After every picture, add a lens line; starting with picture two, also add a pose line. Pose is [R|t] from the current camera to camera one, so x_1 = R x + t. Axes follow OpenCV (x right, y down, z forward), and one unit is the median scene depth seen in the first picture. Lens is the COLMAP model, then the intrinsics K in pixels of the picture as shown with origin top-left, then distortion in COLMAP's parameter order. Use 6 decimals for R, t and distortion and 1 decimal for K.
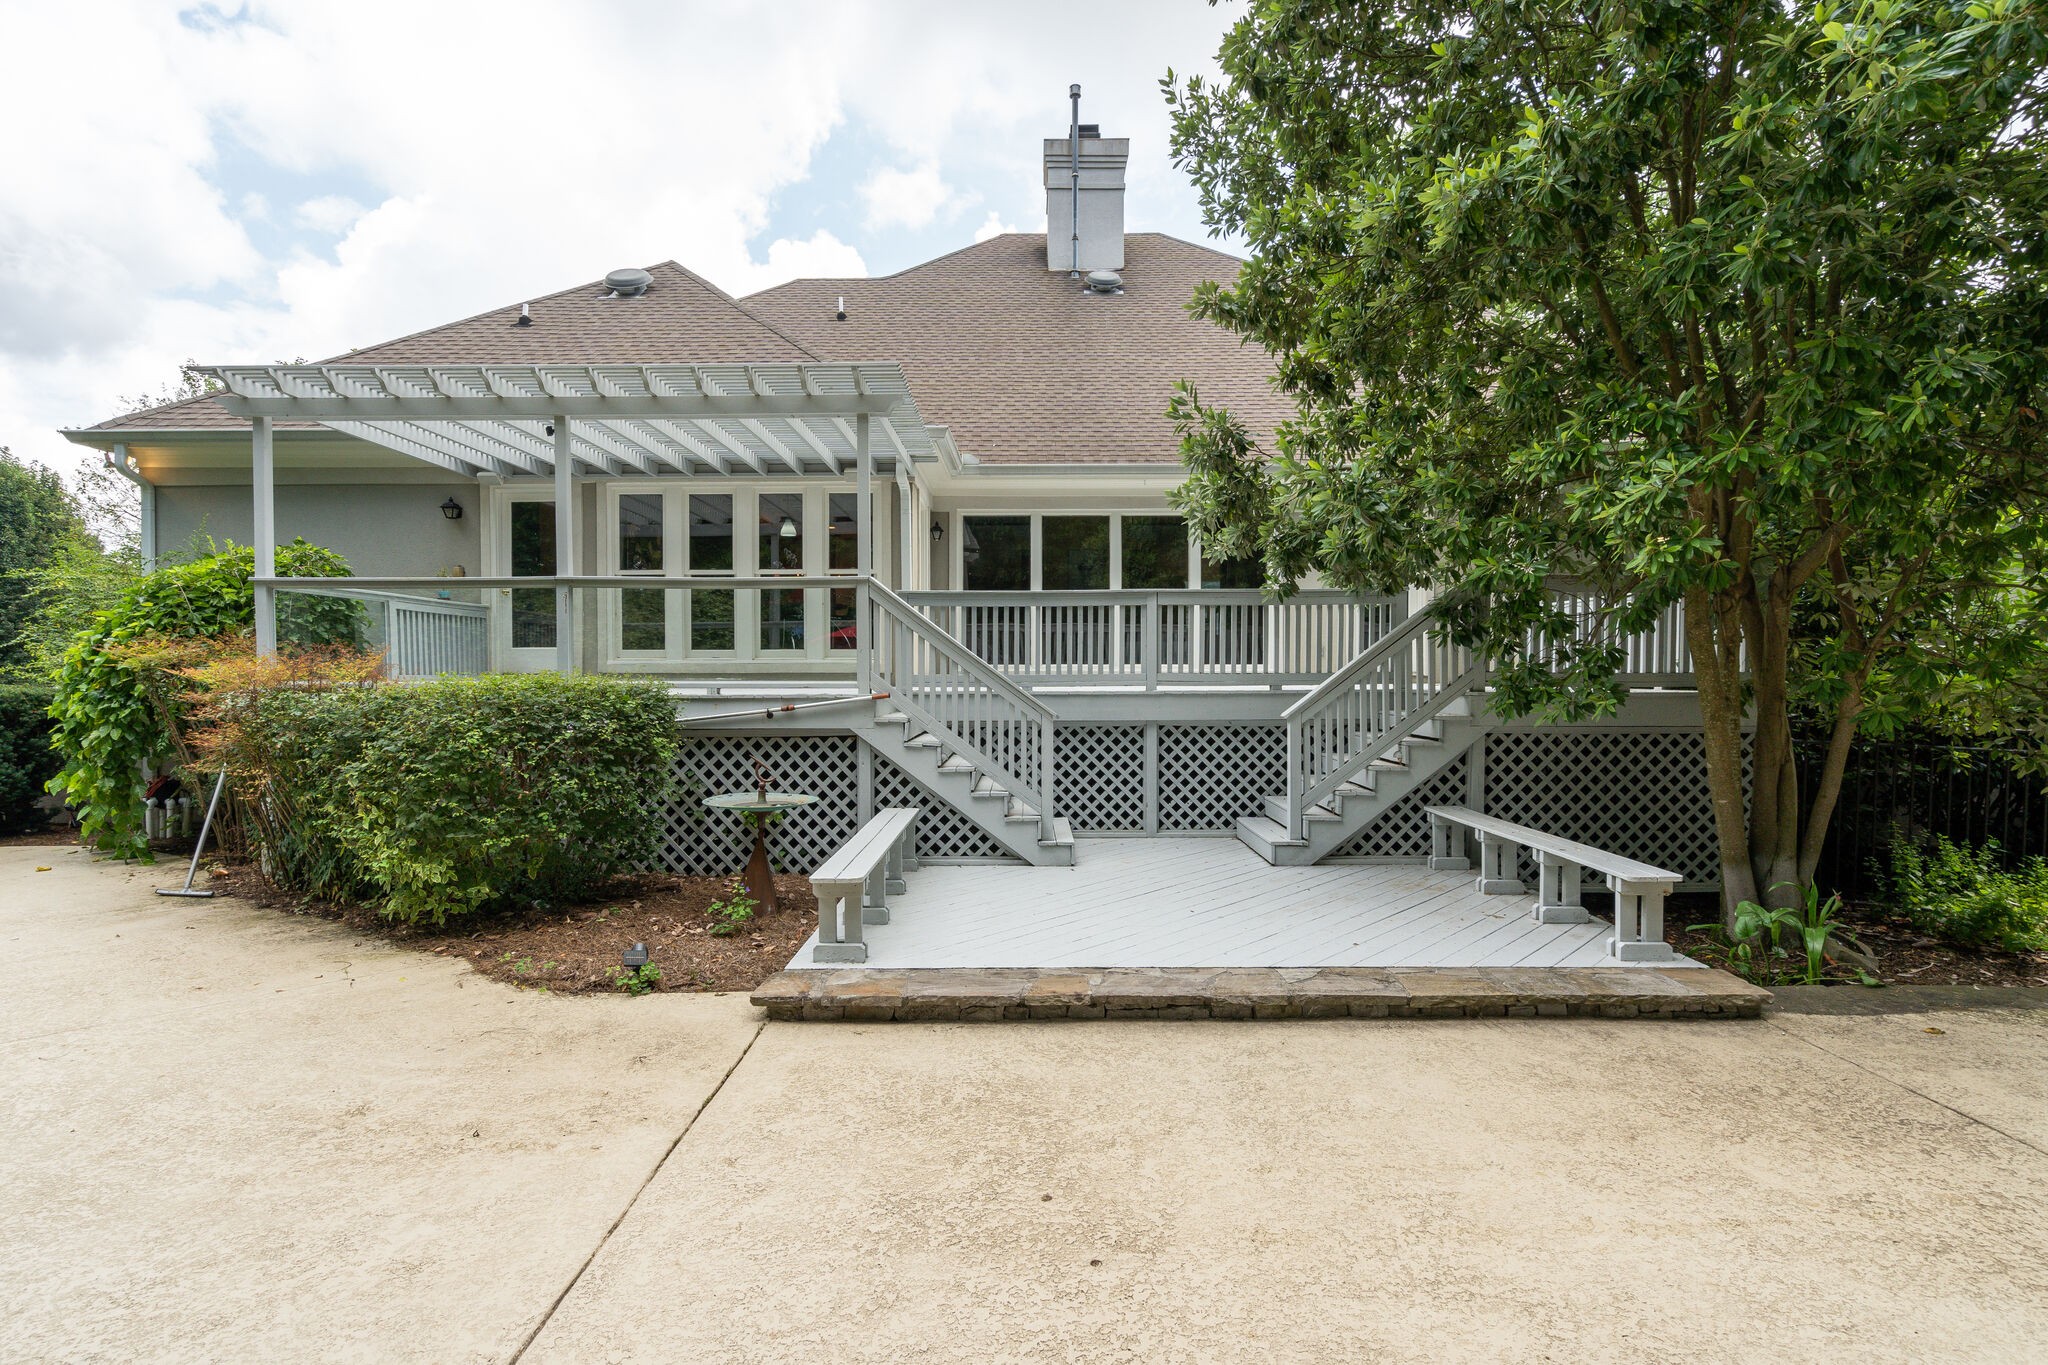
lens RADIAL K [[946.2, 0, 1031.9], [0, 946.2, 683.5], [0, 0, 1]] dist [-0.000878, 0.006508]
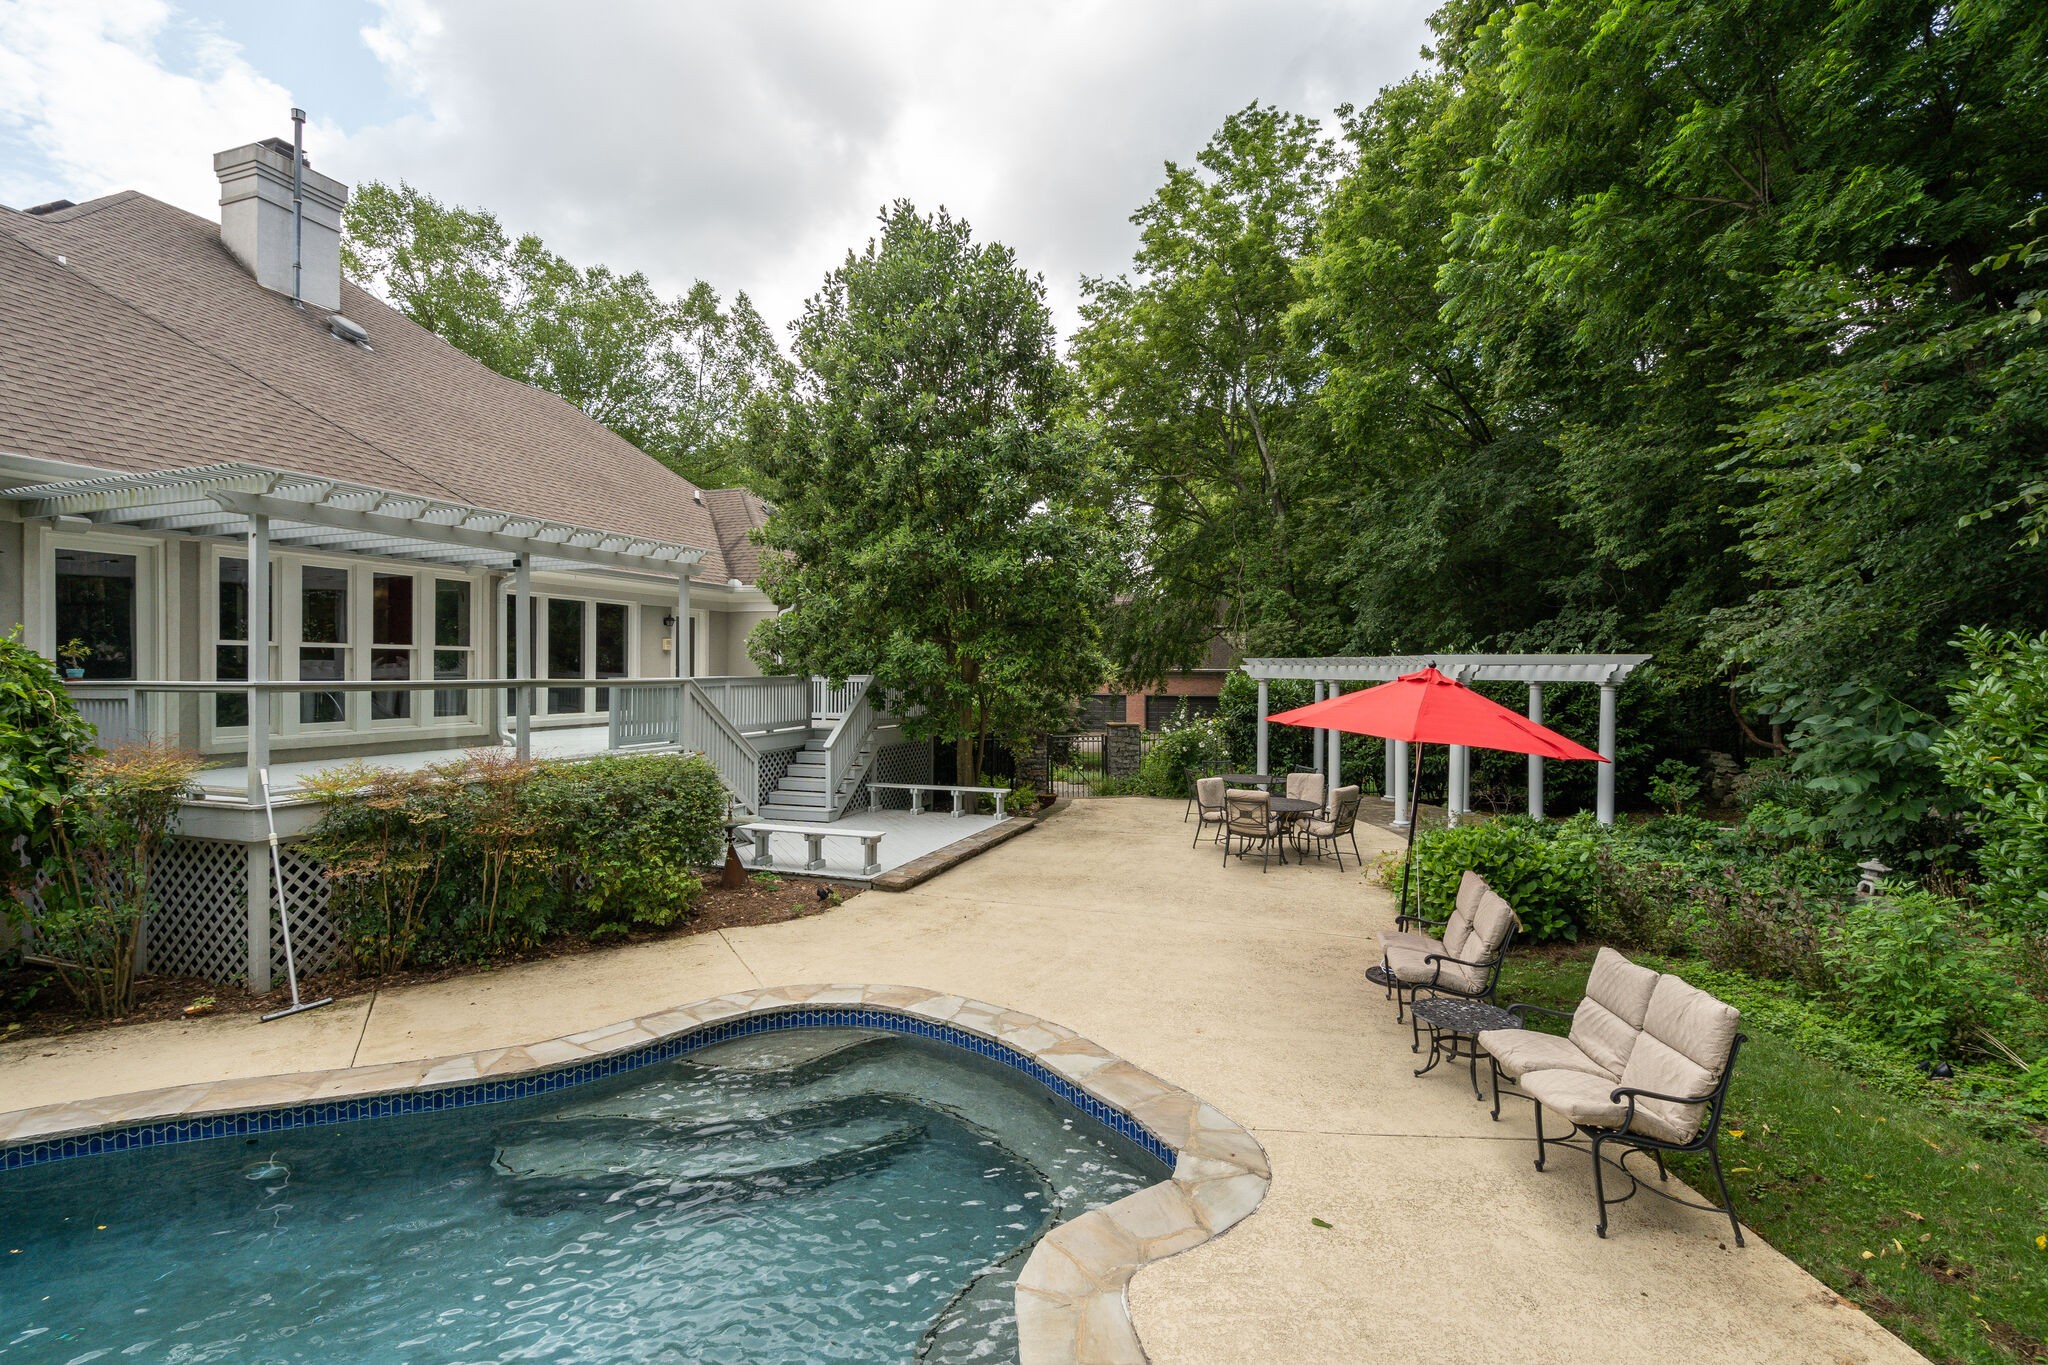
lens RADIAL K [[946.2, 0, 1031.9], [0, 946.2, 683.5], [0, 0, 1]] dist [-0.000878, 0.006508]
pose [[0.326395, -0.008287, 0.945197, -2.042194], [0.005191, 0.999962, 0.006975, -0.155292], [-0.945219, 0.002630, 0.326426, -0.072024]]
